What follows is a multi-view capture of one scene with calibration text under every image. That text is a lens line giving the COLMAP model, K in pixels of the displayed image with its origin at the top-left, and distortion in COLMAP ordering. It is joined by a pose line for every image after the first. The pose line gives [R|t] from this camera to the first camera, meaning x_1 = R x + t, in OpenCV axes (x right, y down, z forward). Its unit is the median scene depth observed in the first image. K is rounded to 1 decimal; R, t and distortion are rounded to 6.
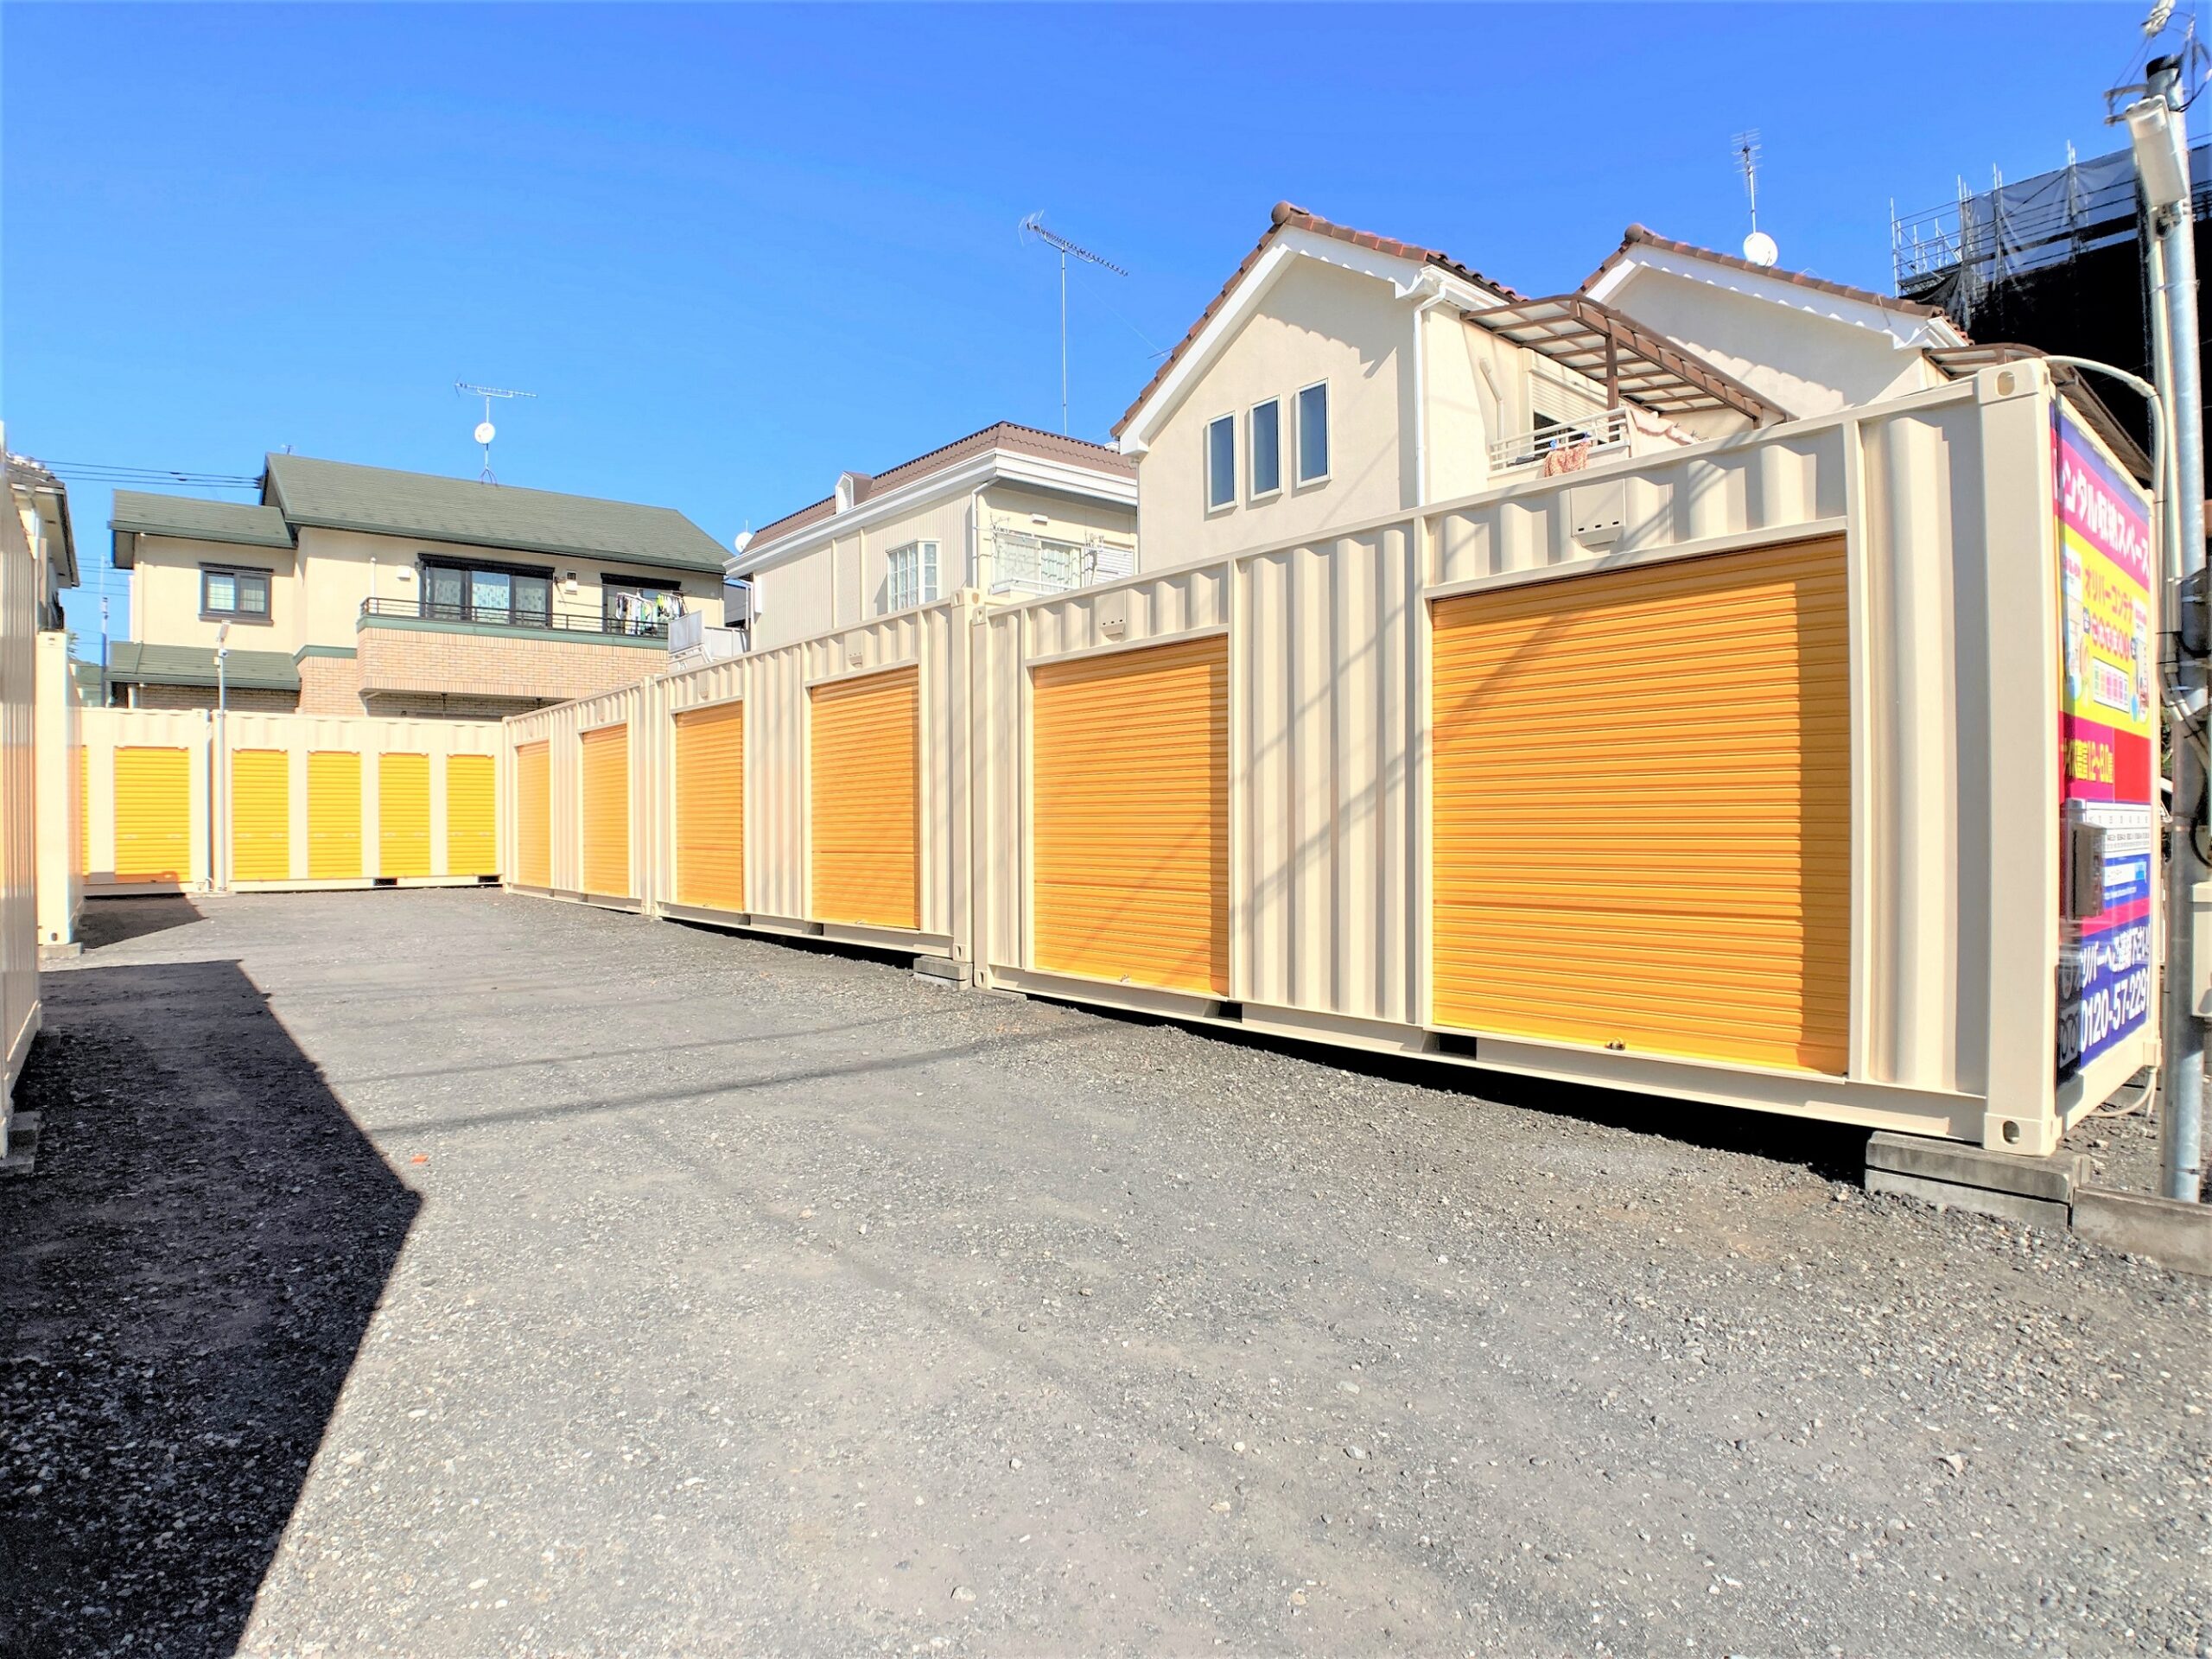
lens RADIAL K [[1208.1, 0, 1106.0], [0, 1208.1, 829.5], [0, 0, 1]] dist [-0.085083, -0.001711]
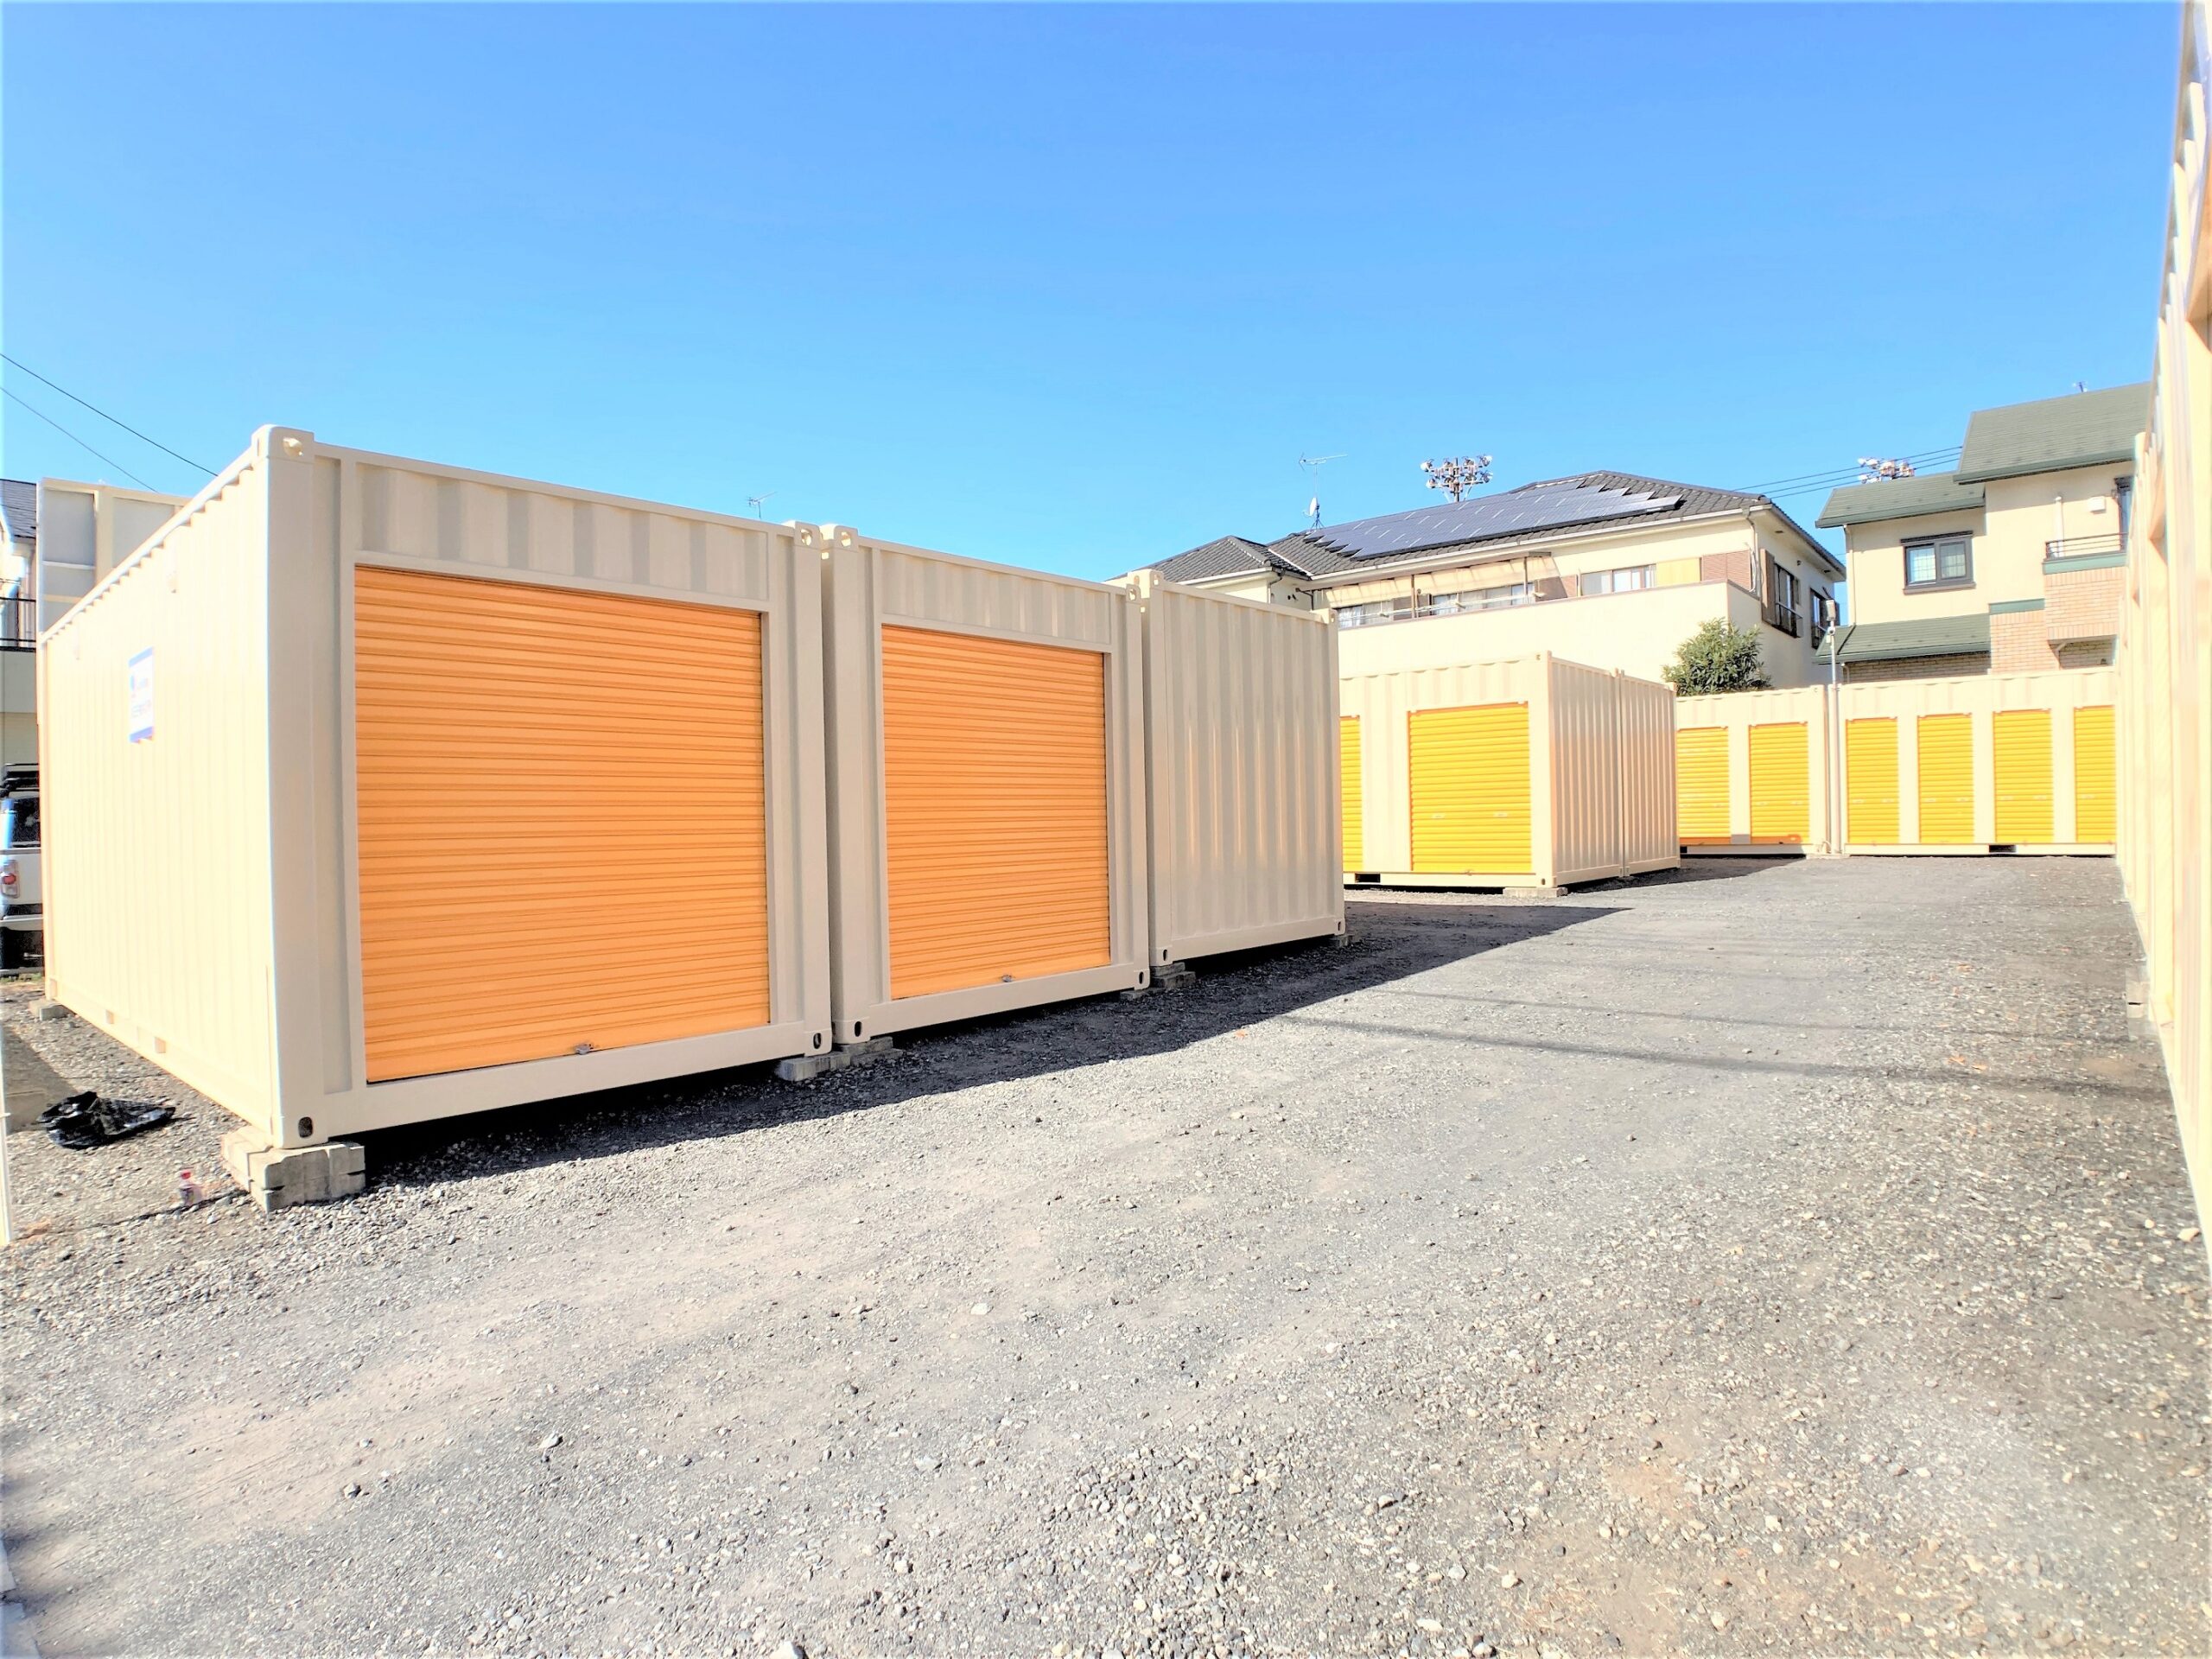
lens RADIAL K [[1208.1, 0, 1106.0], [0, 1208.1, 829.5], [0, 0, 1]] dist [-0.085083, -0.001711]
pose [[0.144068, 0.010467, -0.989512, 0.269114], [0.022062, 0.999662, 0.013787, 0.001385], [0.989322, -0.023817, 0.143788, 0.212211]]
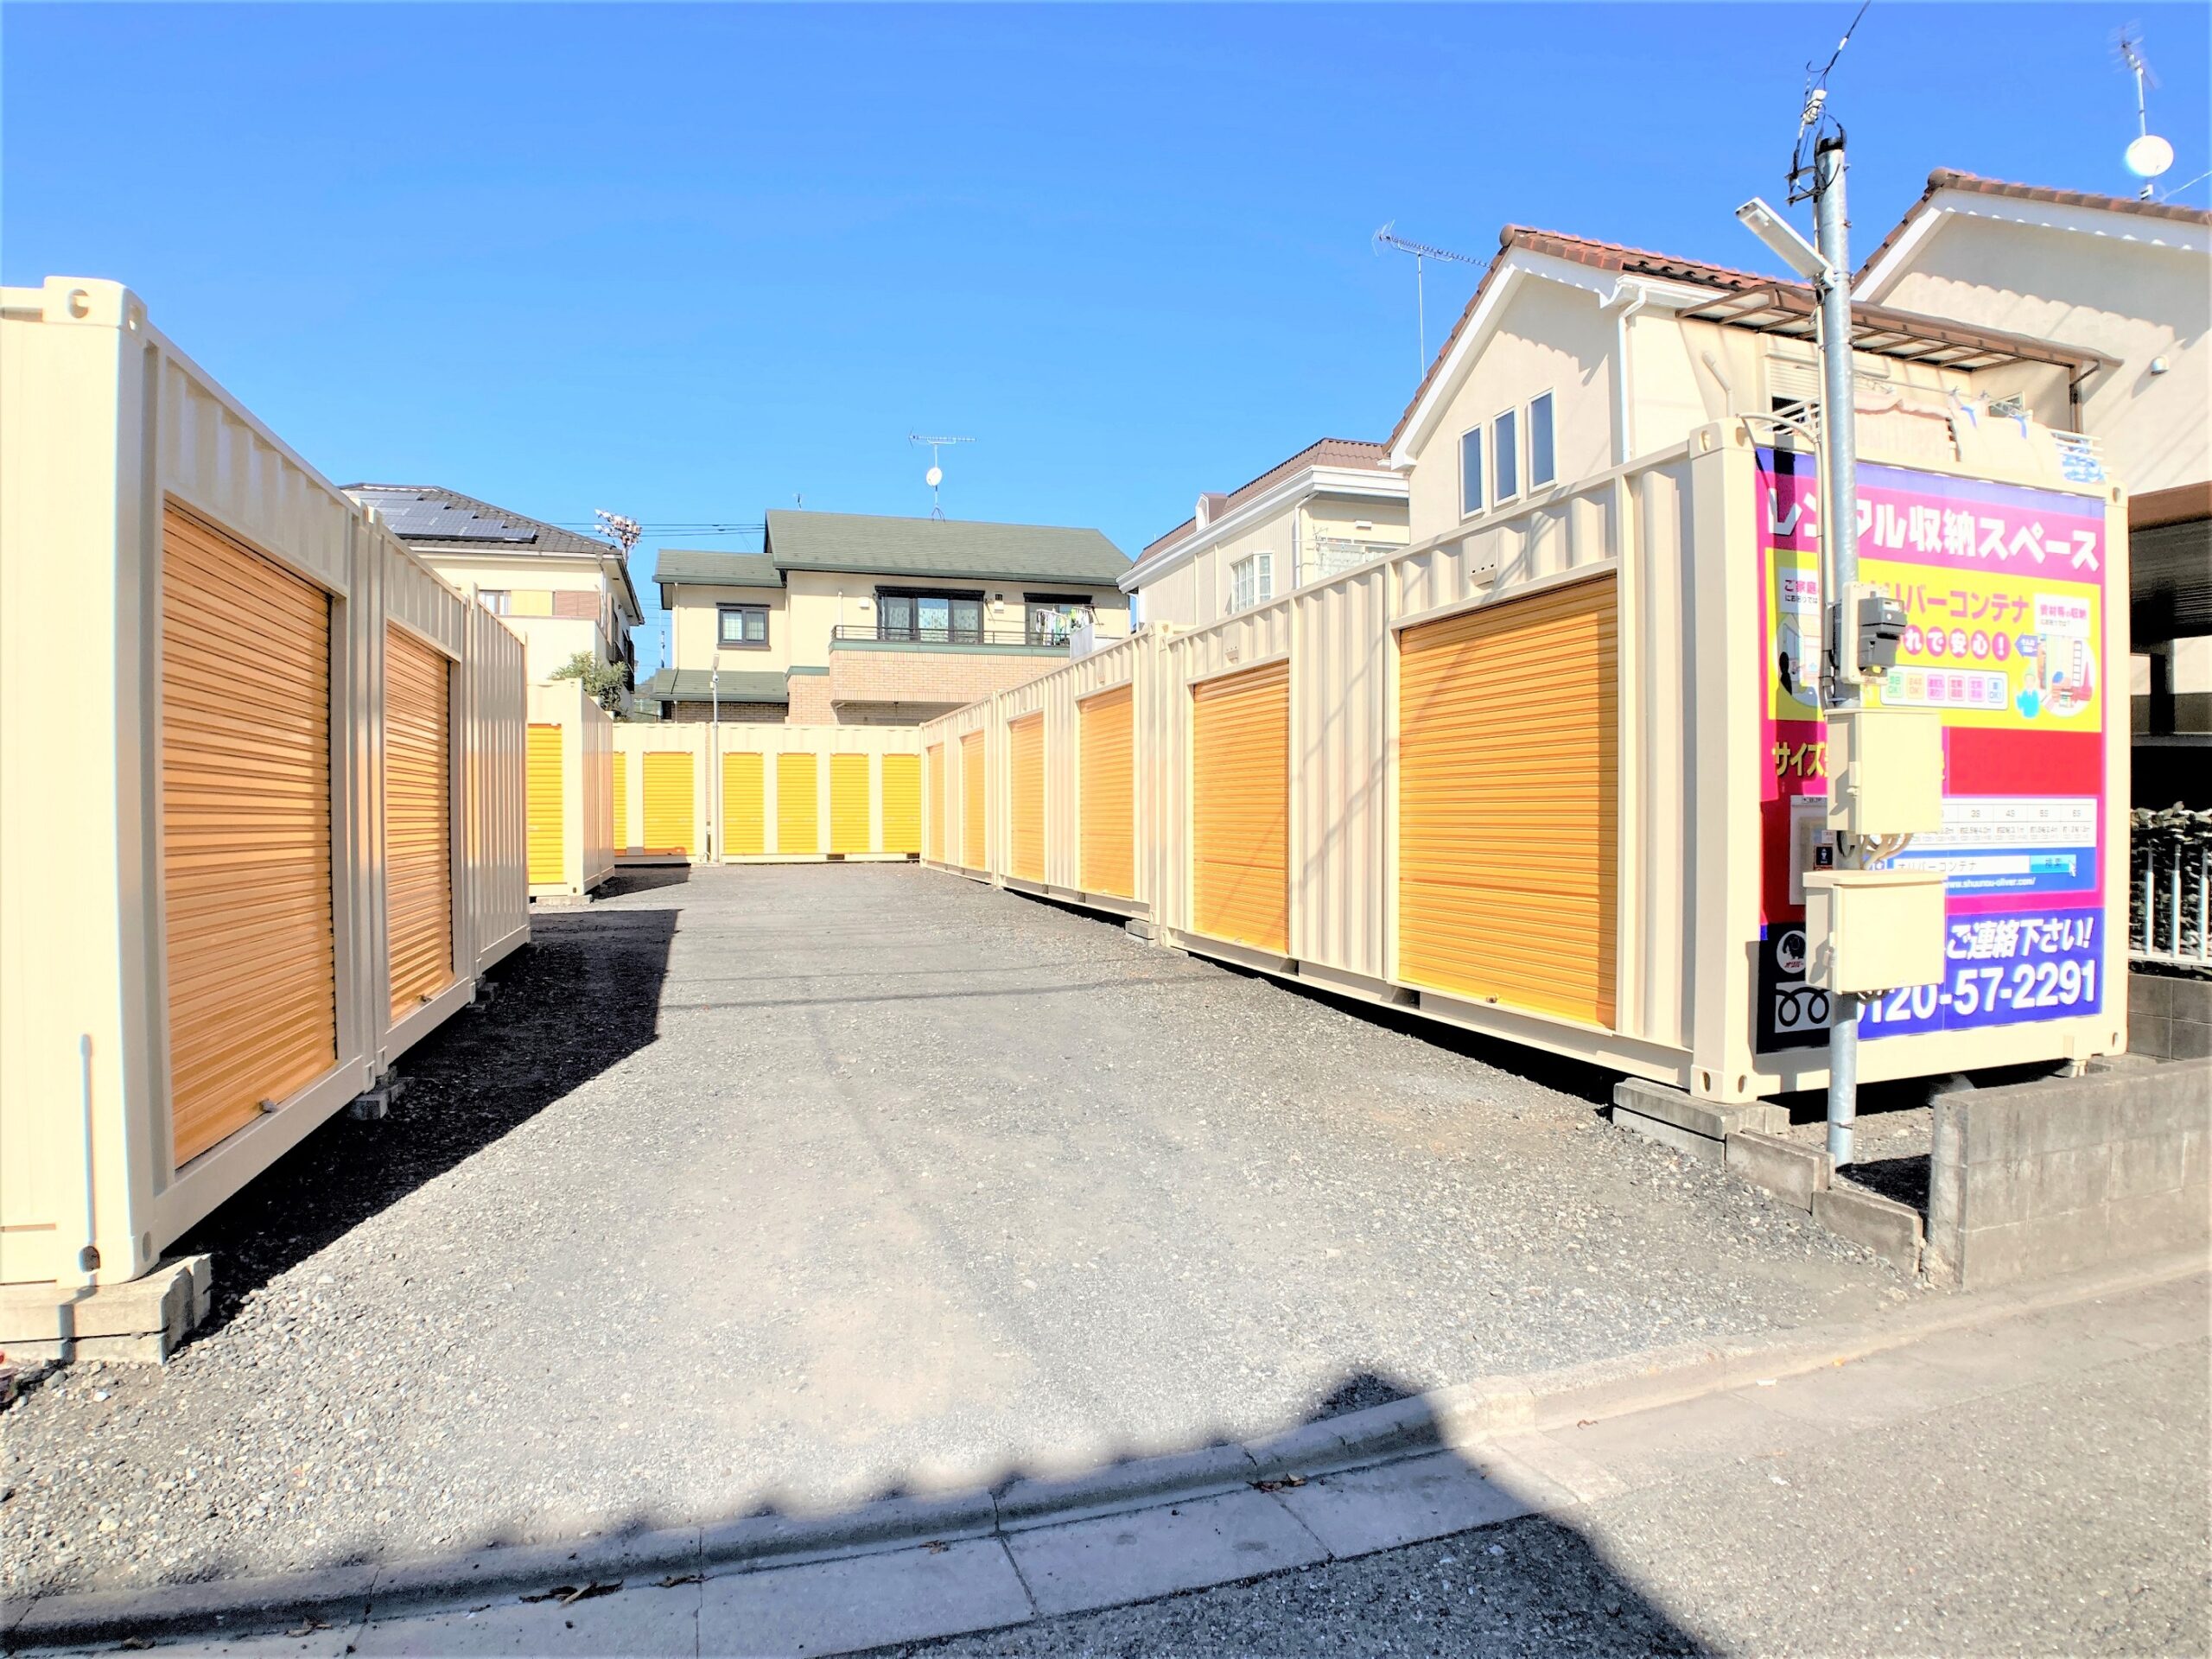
lens RADIAL K [[1205.1, 0, 1097.2], [0, 1205.1, 832.4], [0, 0, 1]] dist [-0.112355, 0.026545]
pose [[0.920919, 0.006514, -0.389700, 0.194864], [-0.000366, 0.999874, 0.015849, -0.002653], [0.389755, -0.014453, 0.920805, -0.098298]]
